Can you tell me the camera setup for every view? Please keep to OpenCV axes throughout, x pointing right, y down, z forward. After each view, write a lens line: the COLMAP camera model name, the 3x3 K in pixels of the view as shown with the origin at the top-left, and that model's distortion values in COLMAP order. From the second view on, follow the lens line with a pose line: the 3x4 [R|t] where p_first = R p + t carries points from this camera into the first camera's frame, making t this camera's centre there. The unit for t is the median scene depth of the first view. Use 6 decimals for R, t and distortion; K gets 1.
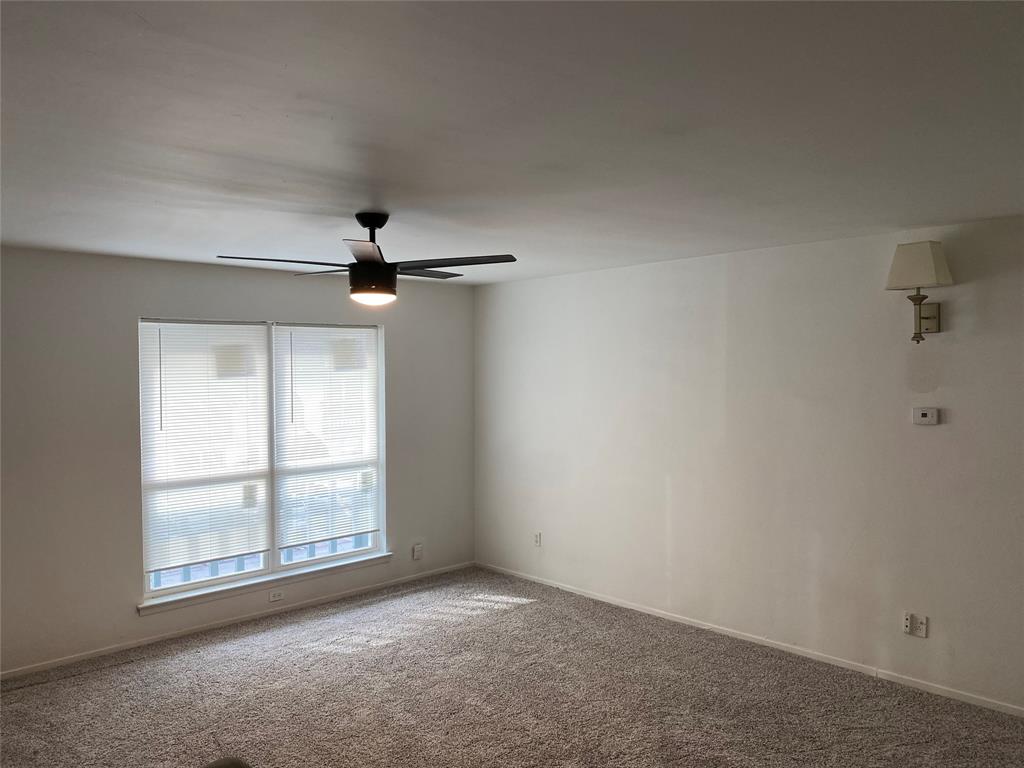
lens RADIAL K [[771.2, 0, 506.2], [0, 771.2, 386.6], [0, 0, 1]] dist [0.050649, -0.064471]
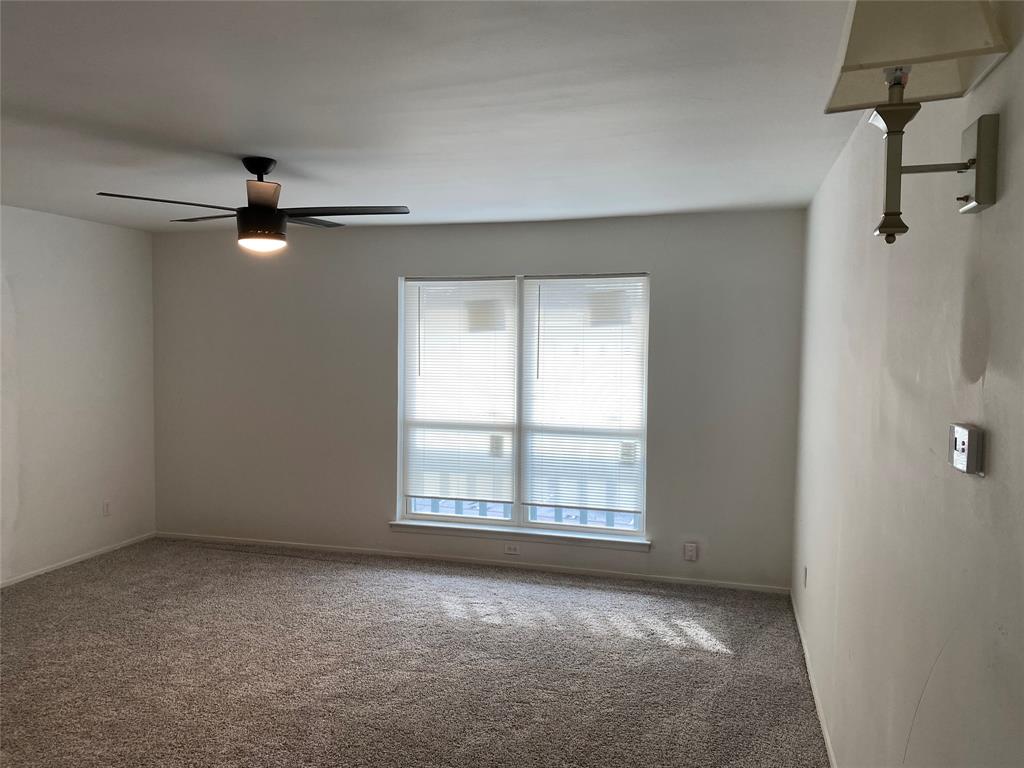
lens RADIAL K [[771.2, 0, 509.3], [0, 771.2, 362.7], [0, 0, 1]] dist [0.050649, -0.064471]
pose [[0.523009, 0.045028, -0.851137, 0.542689], [-0.035898, 0.998881, 0.030786, -0.002108], [0.851571, 0.014453, 0.524040, 0.472357]]
